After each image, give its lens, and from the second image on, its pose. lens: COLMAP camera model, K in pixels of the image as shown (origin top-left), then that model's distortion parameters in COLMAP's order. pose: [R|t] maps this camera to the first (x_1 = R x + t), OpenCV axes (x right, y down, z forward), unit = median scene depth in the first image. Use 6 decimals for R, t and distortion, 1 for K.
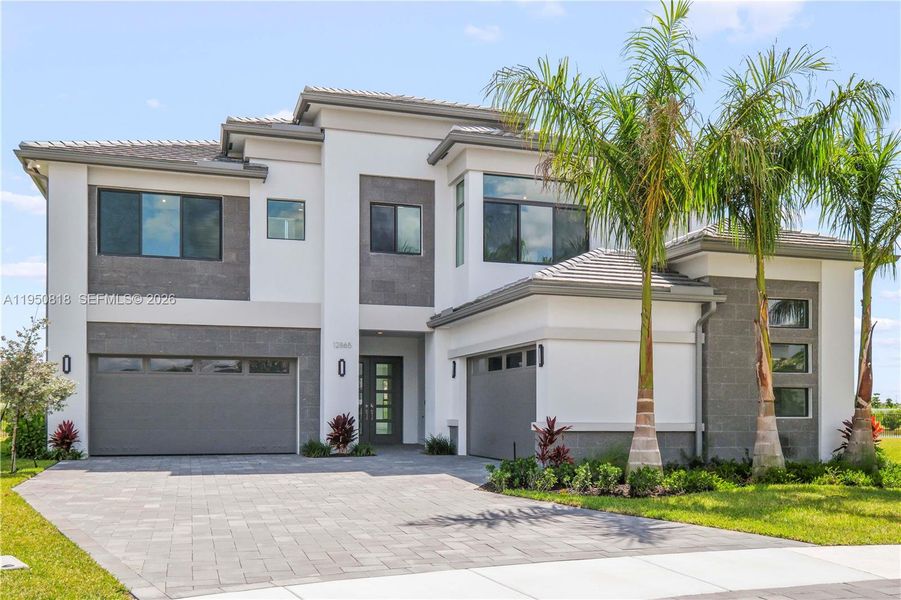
lens RADIAL K [[792.2, 0, 436.8], [0, 792.2, 413.1], [0, 0, 1]] dist [0.005087, -0.001120]
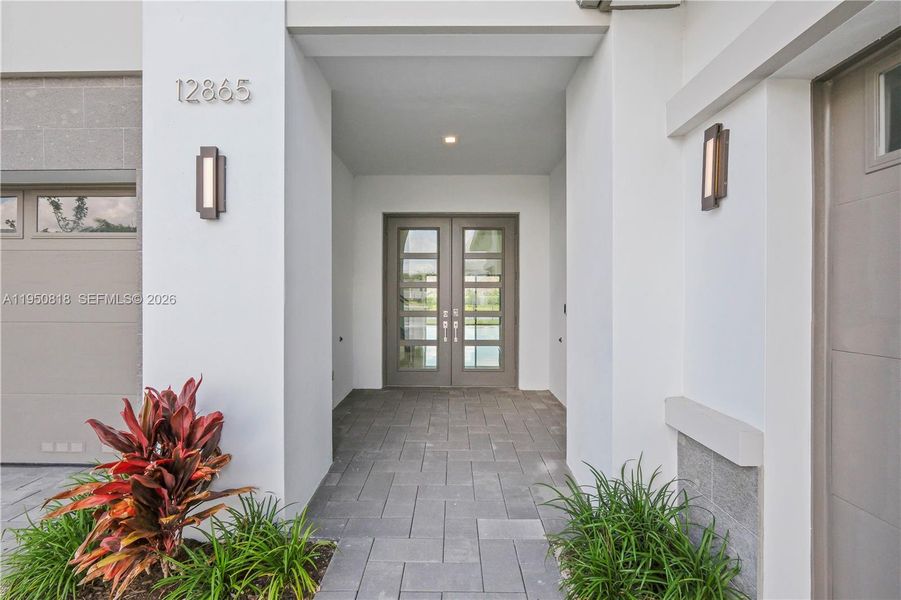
lens RADIAL K [[409.7, 0, 448.1], [0, 409.7, 297.2], [0, 0, 1]] dist [0.001677, 0.000184]
pose [[0.957753, -0.001764, -0.287585, -0.018167], [0.000333, 0.999987, -0.005023, -0.028418], [0.287590, 0.004715, 0.957742, 1.196969]]
